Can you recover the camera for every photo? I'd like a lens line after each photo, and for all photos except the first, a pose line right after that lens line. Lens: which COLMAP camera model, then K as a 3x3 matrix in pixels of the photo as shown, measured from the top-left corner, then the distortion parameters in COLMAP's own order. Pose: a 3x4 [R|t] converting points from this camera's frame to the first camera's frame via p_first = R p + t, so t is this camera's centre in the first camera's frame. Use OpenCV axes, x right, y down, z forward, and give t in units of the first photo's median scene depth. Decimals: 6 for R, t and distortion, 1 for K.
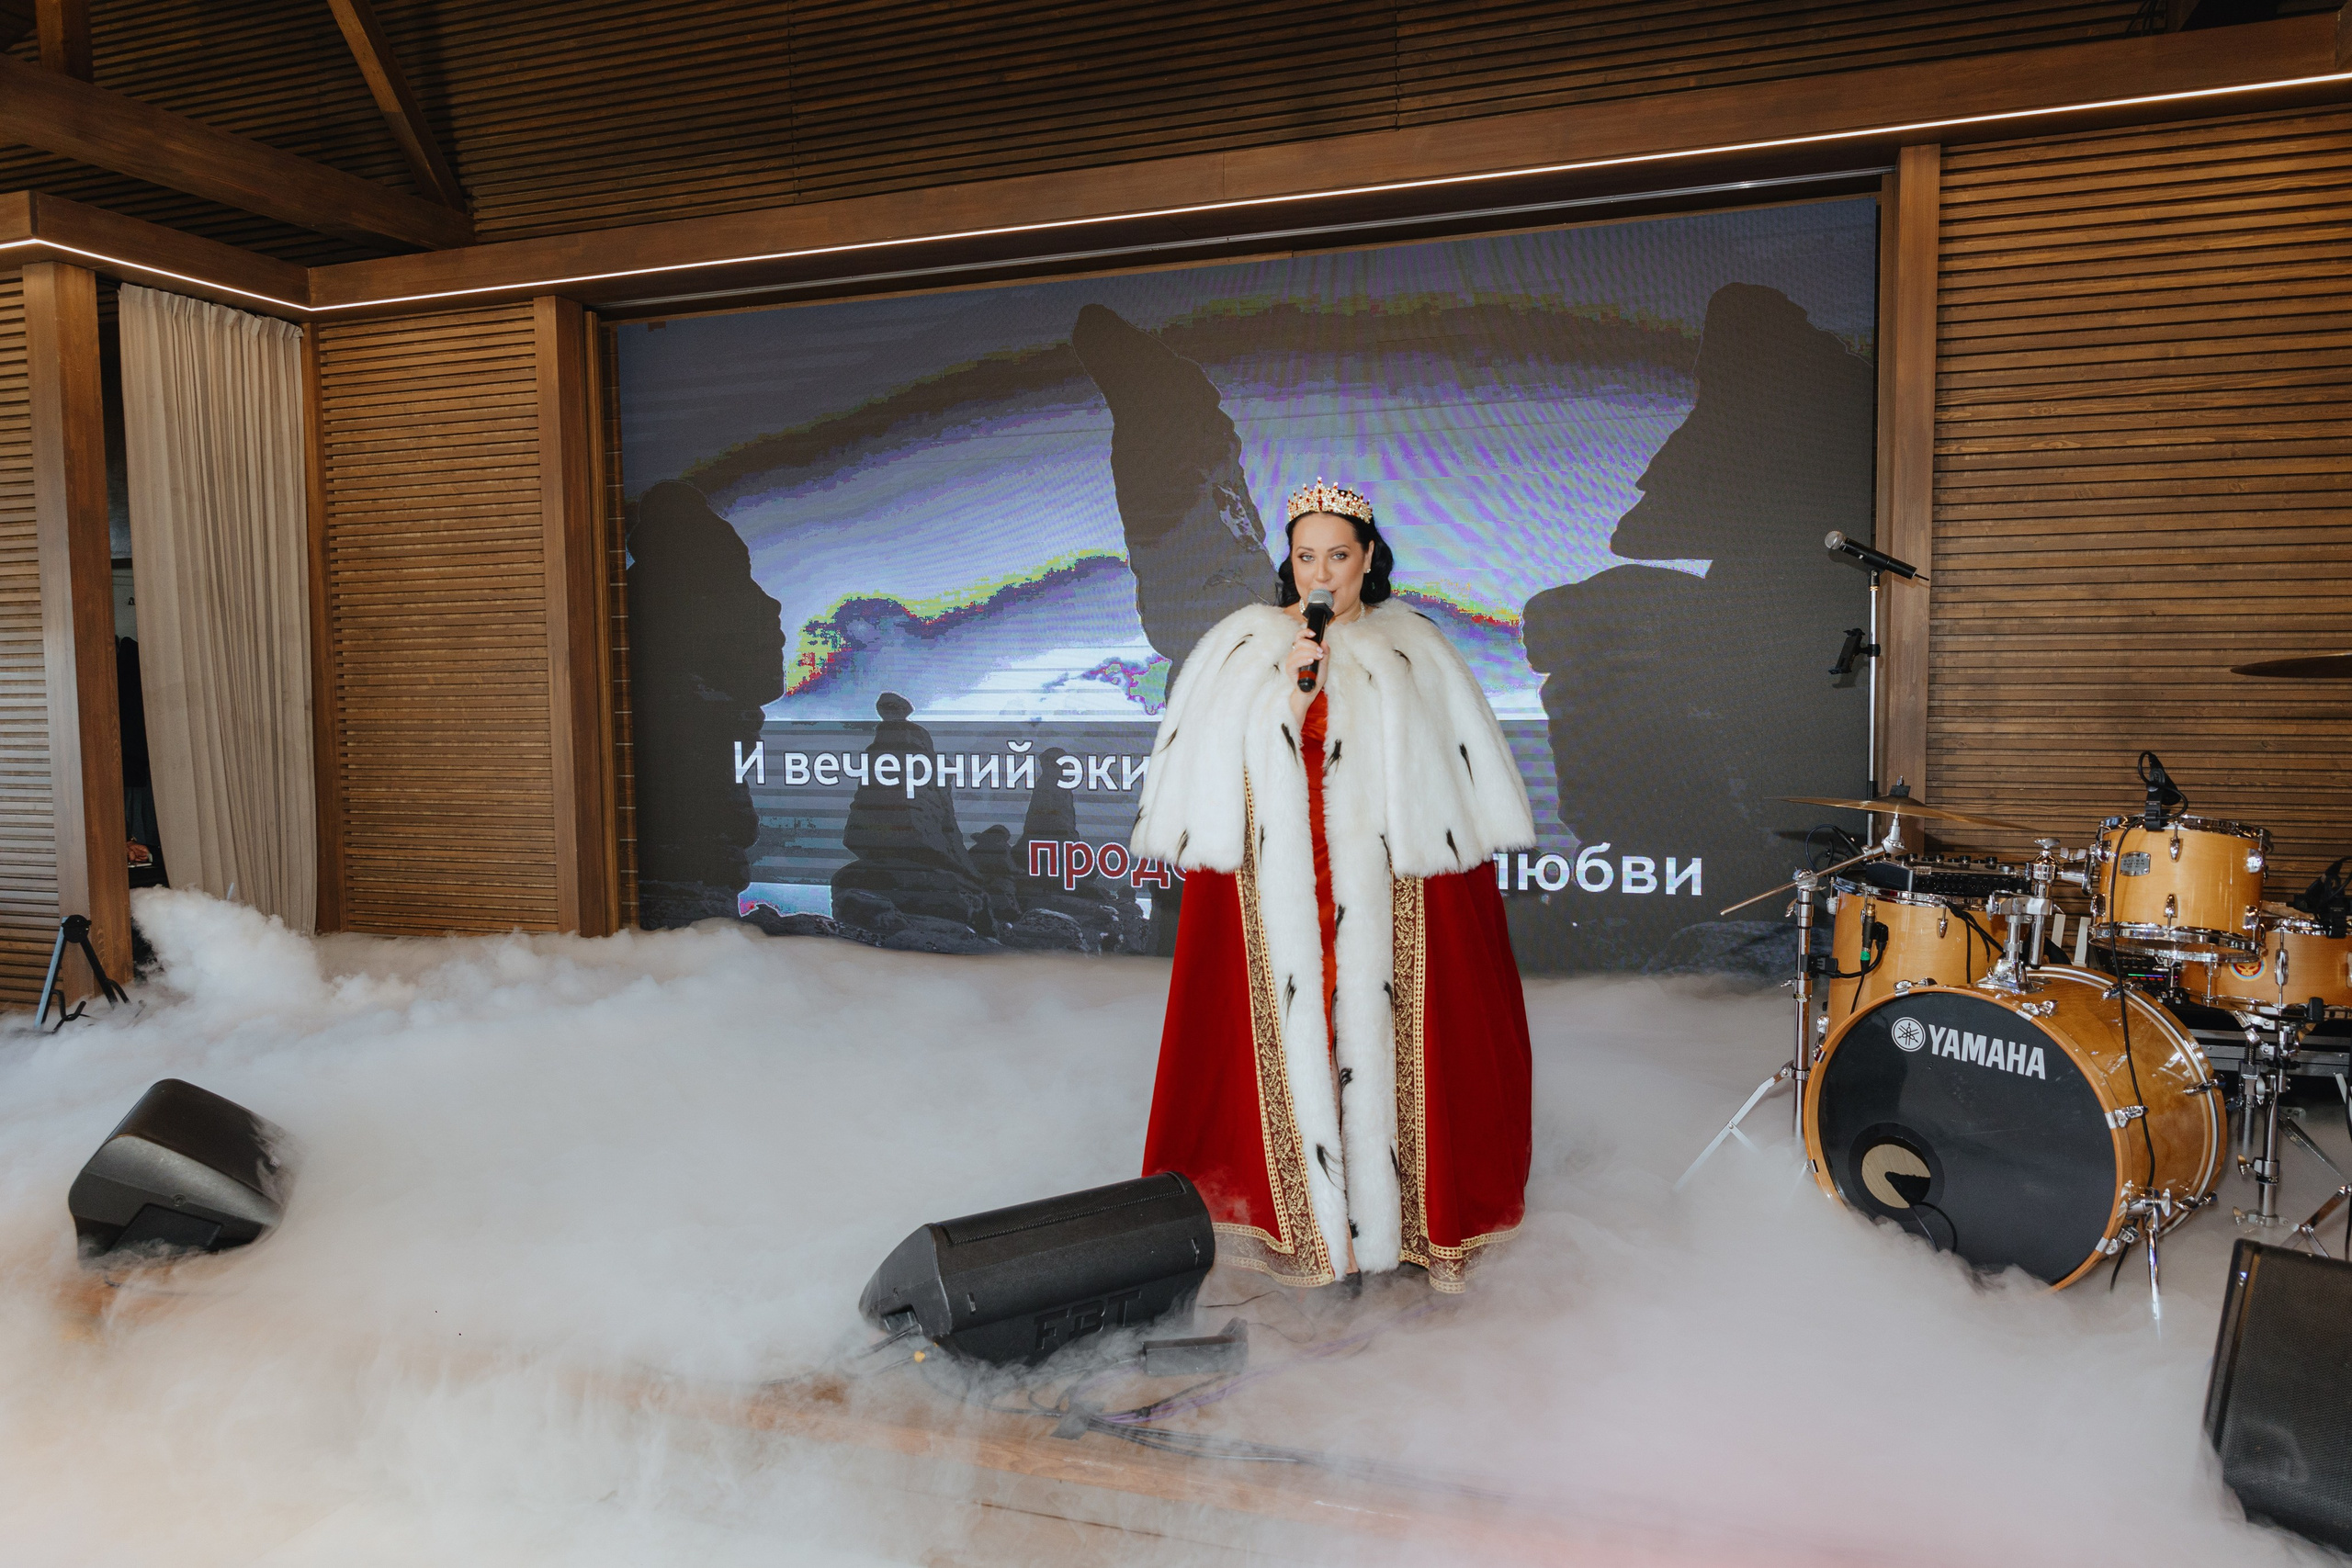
lens RADIAL K [[1601.3, 0, 1159.3], [0, 1601.3, 770.6], [0, 0, 1]] dist [0.004575, 0.001396]
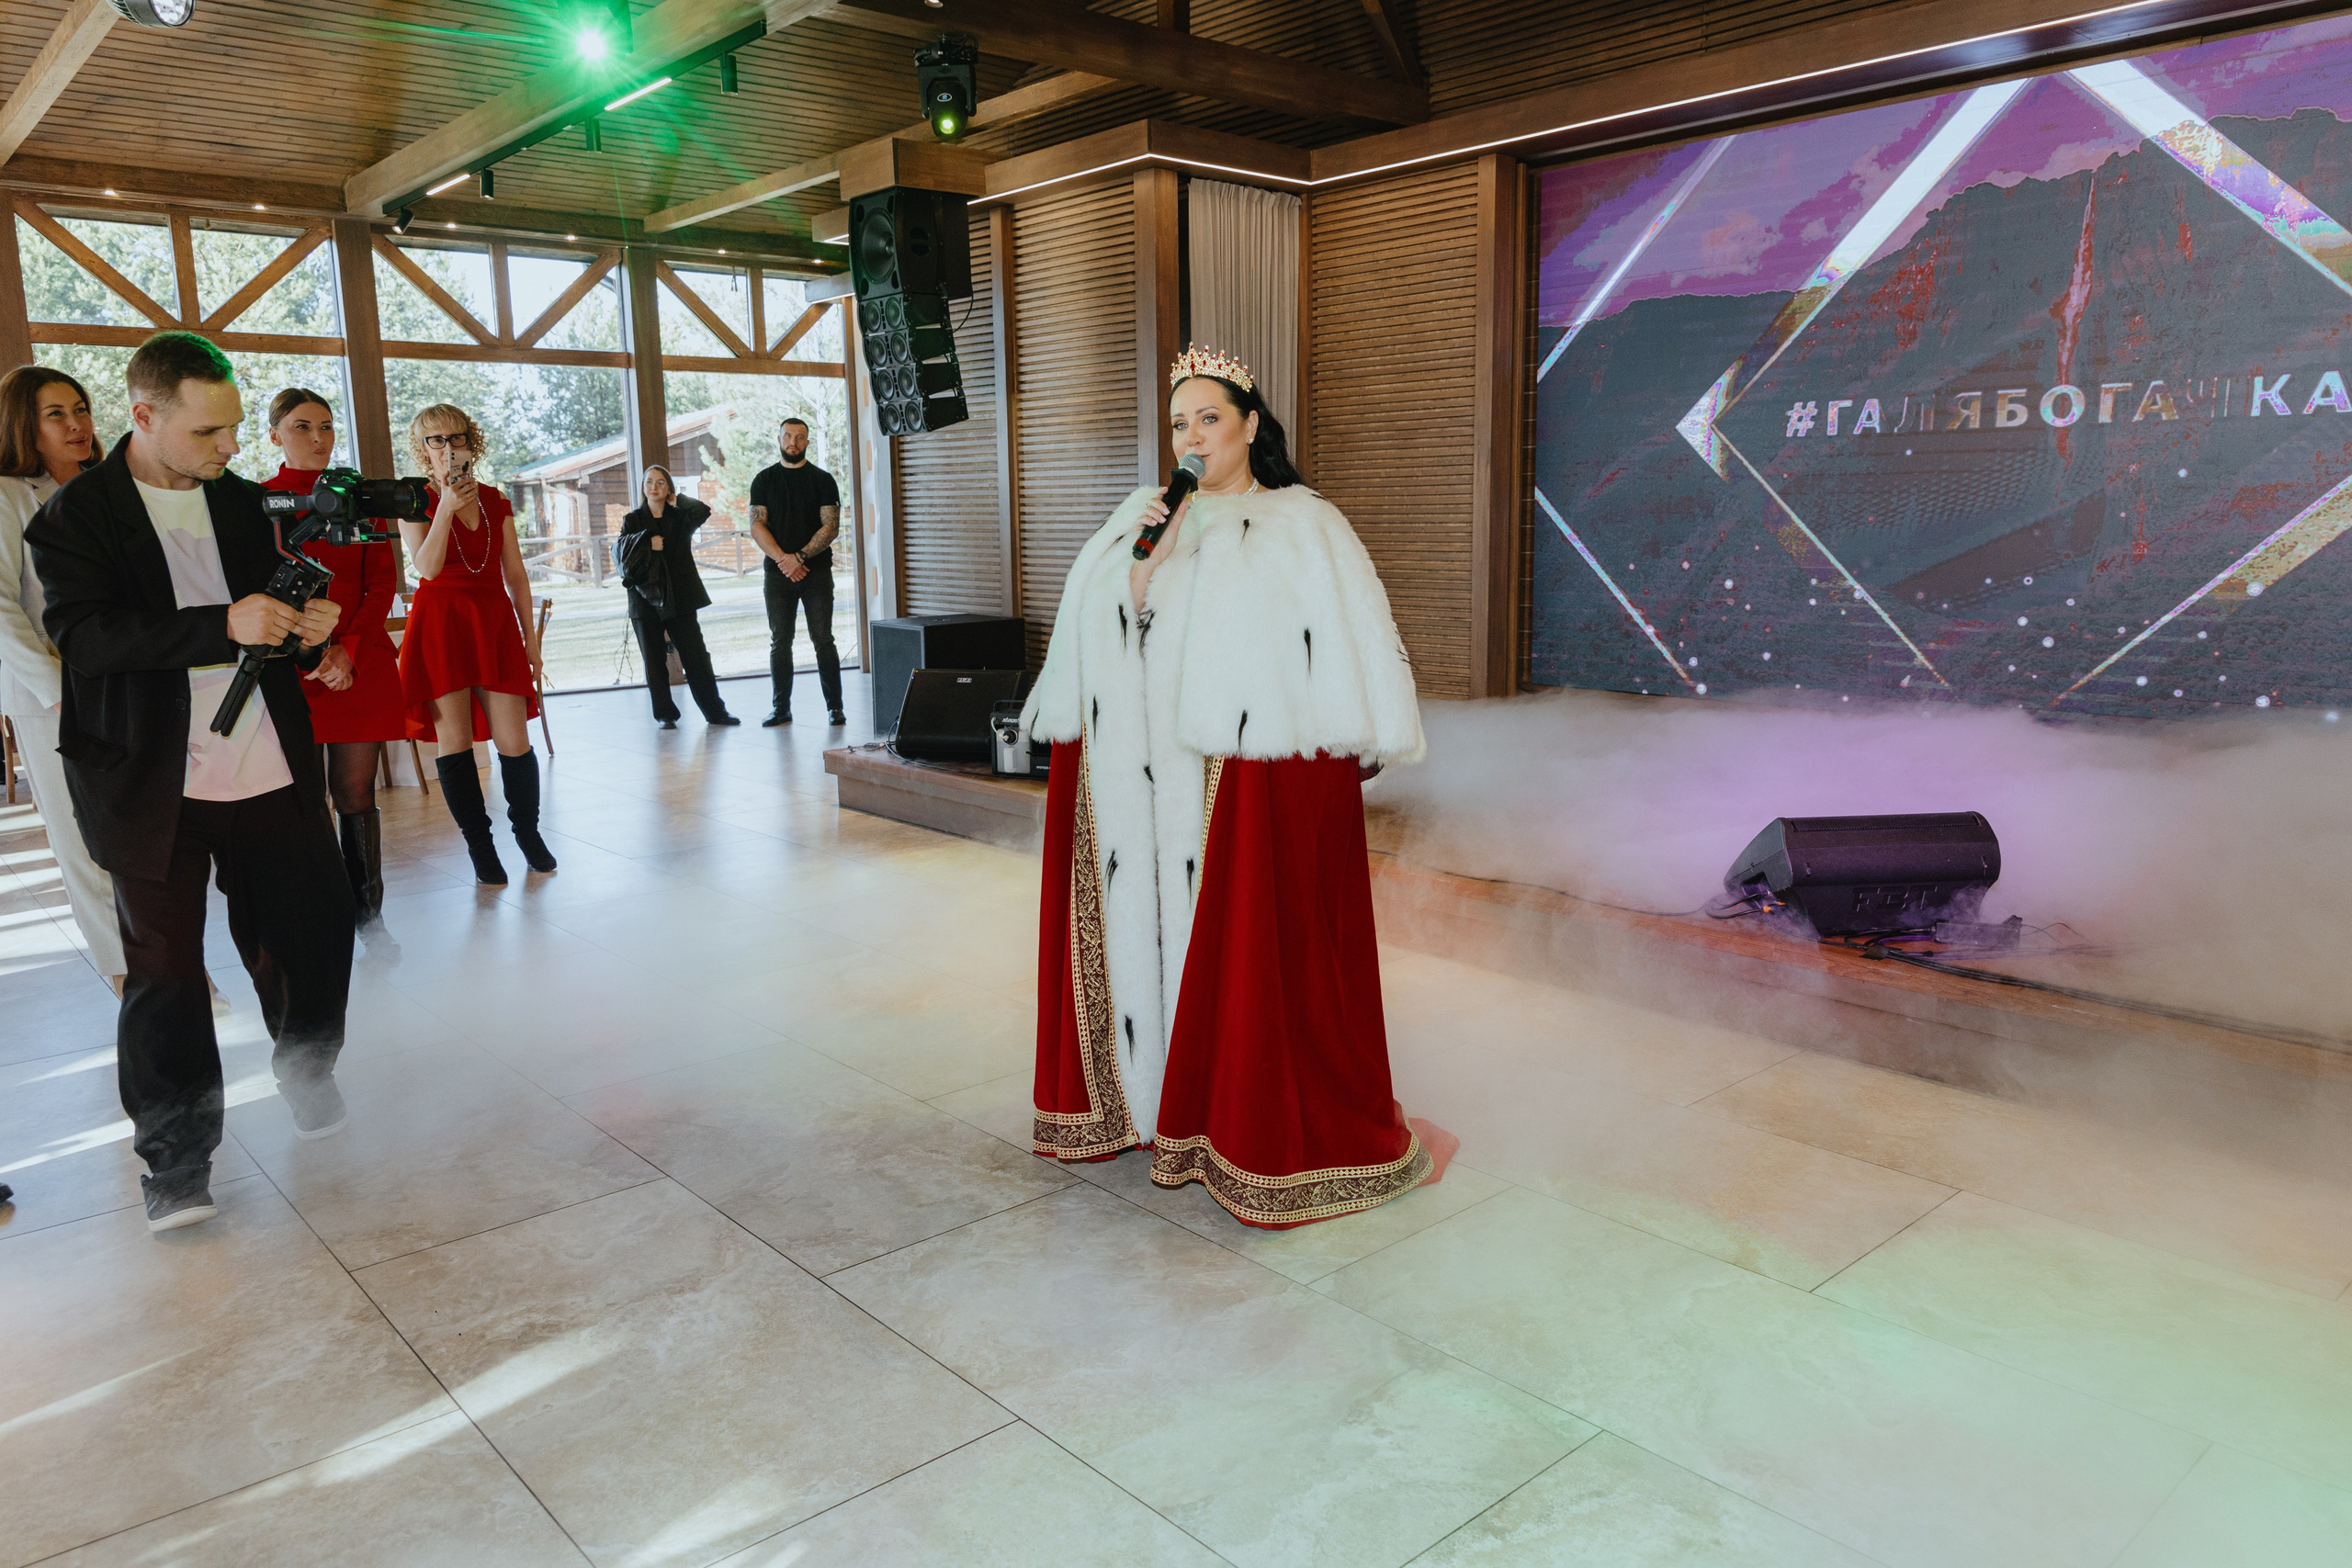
lens RADIAL K [[1601.3, 0, 1180.7], [0, 1601.3, 782.9], [0, 0, 1]] dist [0.004575, 0.001396]
pose [[0.880228, 0.082049, -0.467405, 0.024149], [-0.026958, 0.991995, 0.123369, 0.037036], [0.473785, -0.095992, 0.875393, -0.234773]]
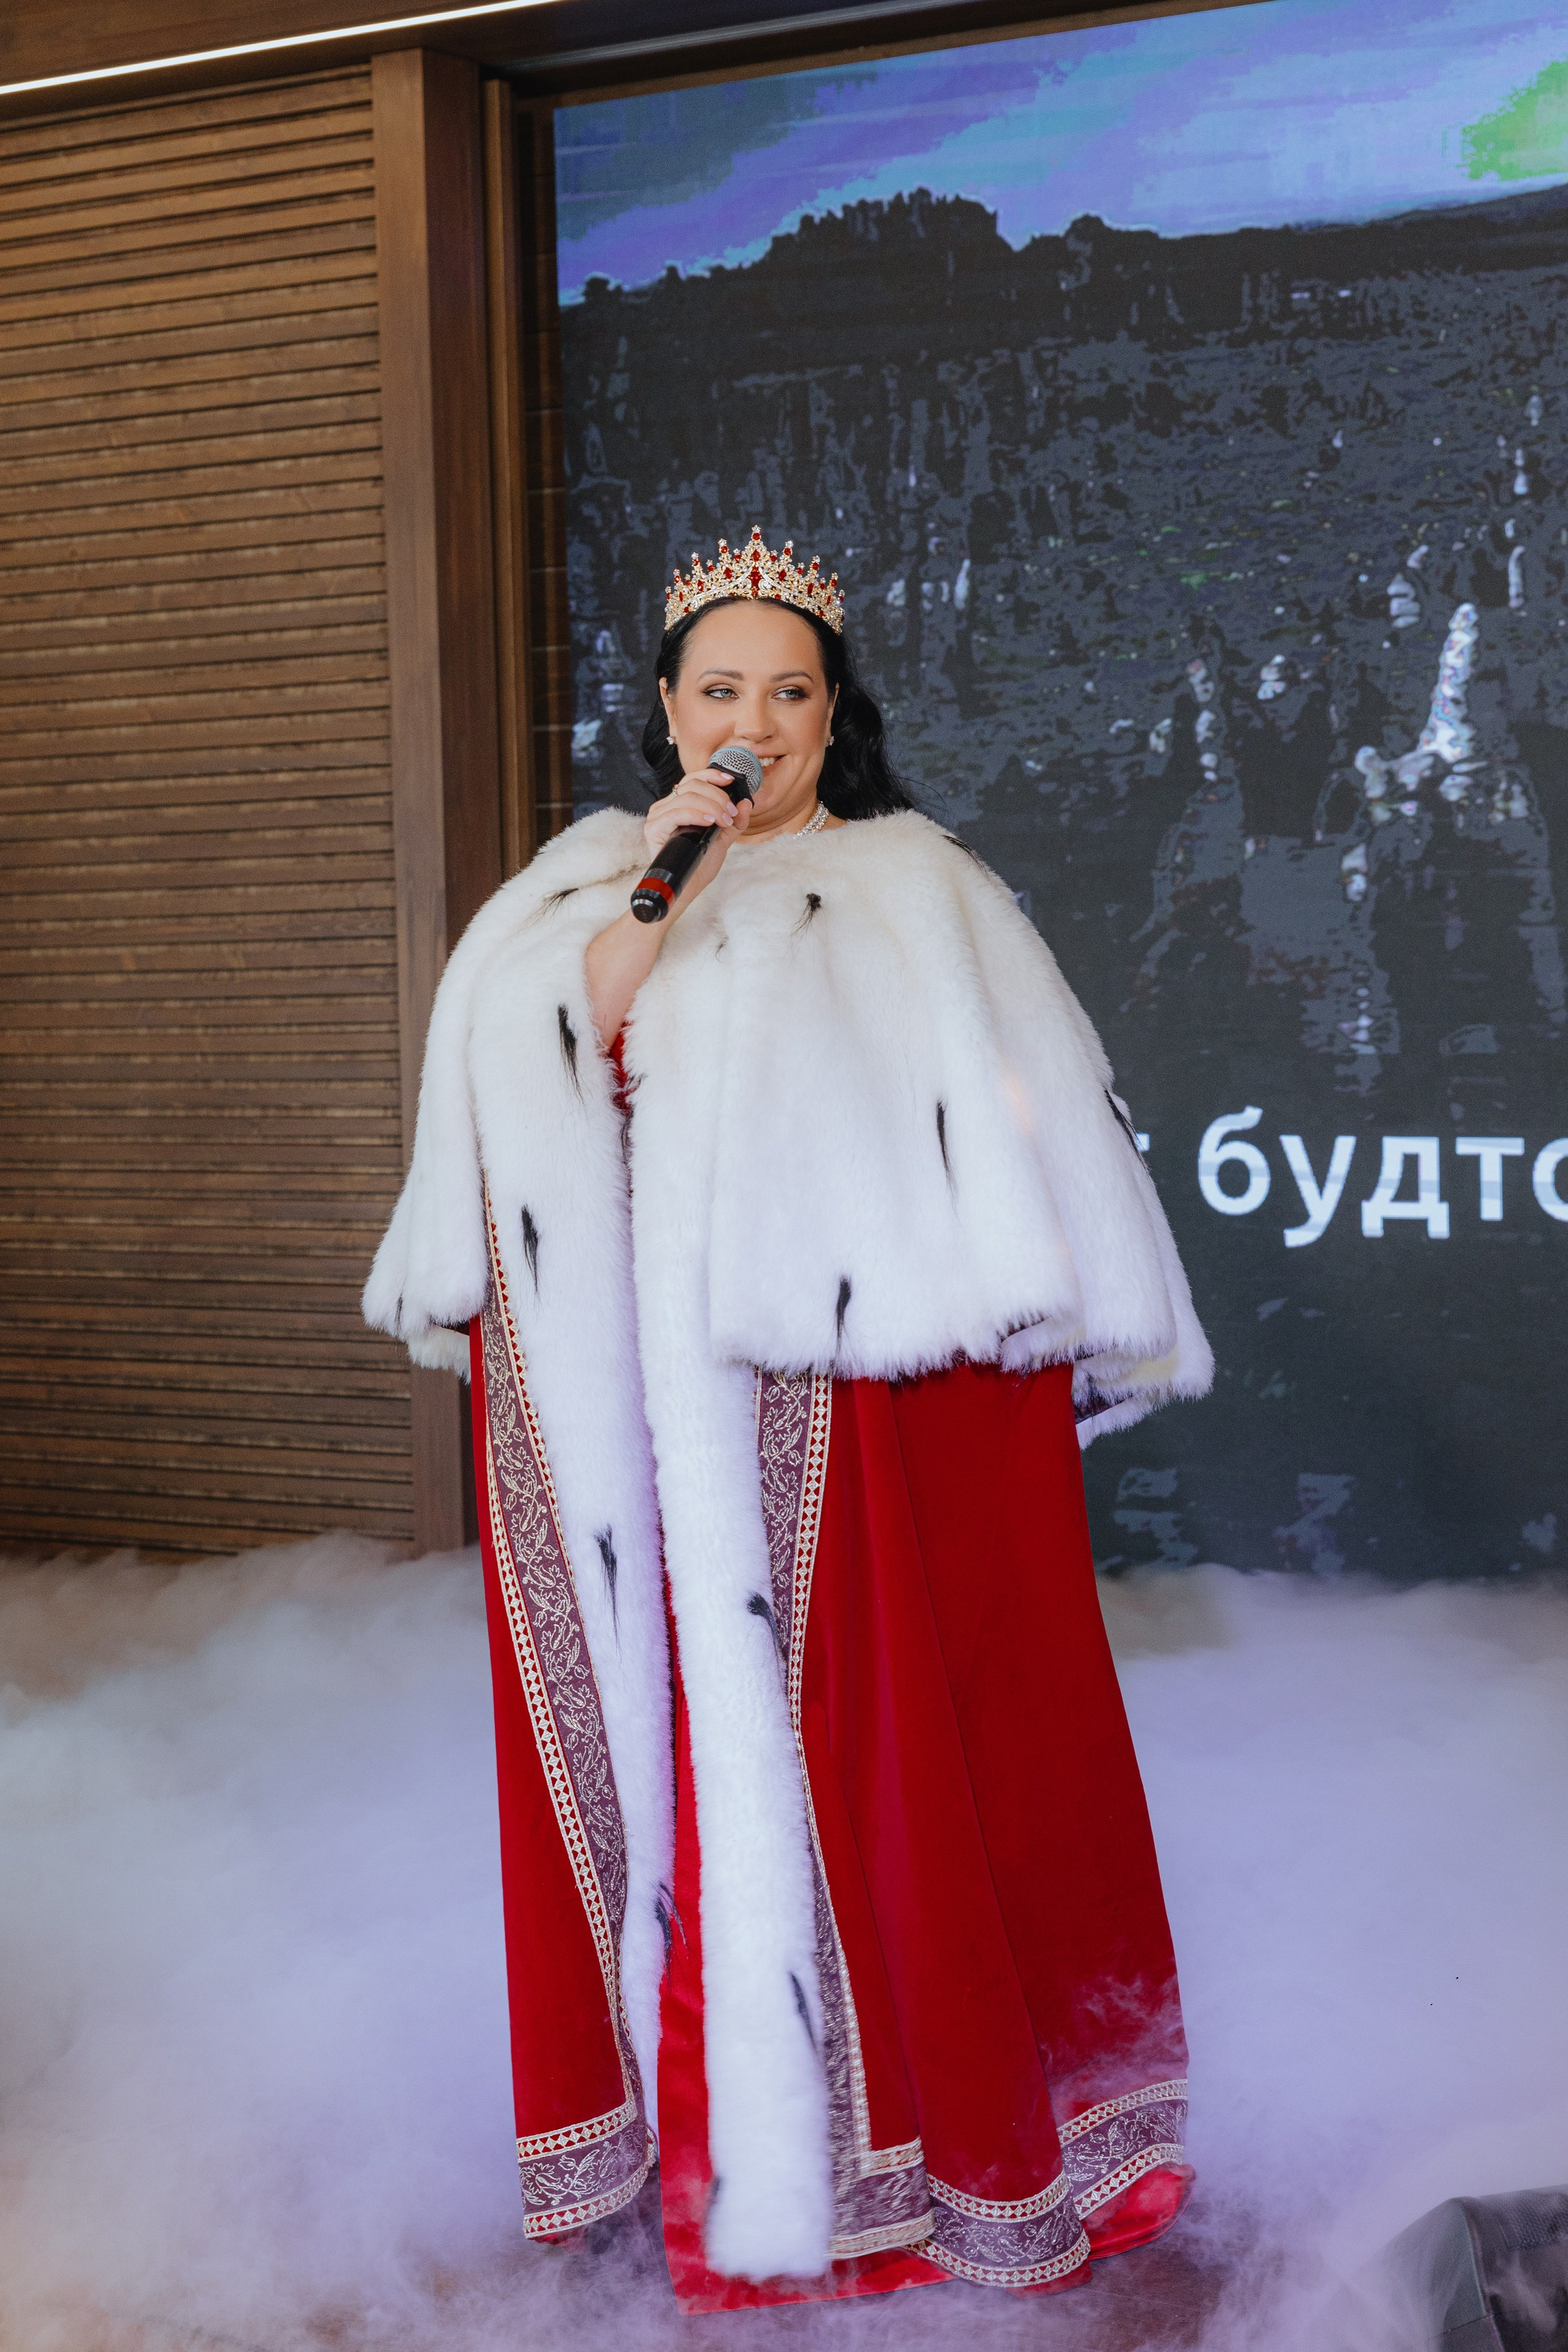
lens RADIAL K [[4296.5, 0, 791.4], [0, 4296.5, 1164.1], [0, 0, 1]] dist [0.024106, 0.000000]
pose [[0.974510, 0.003421, -0.224319, -0.026473], [-0.005429, 0.999951, -0.008333, 0.006251], [0.224279, 0.009339, 0.974480, -0.079256]]
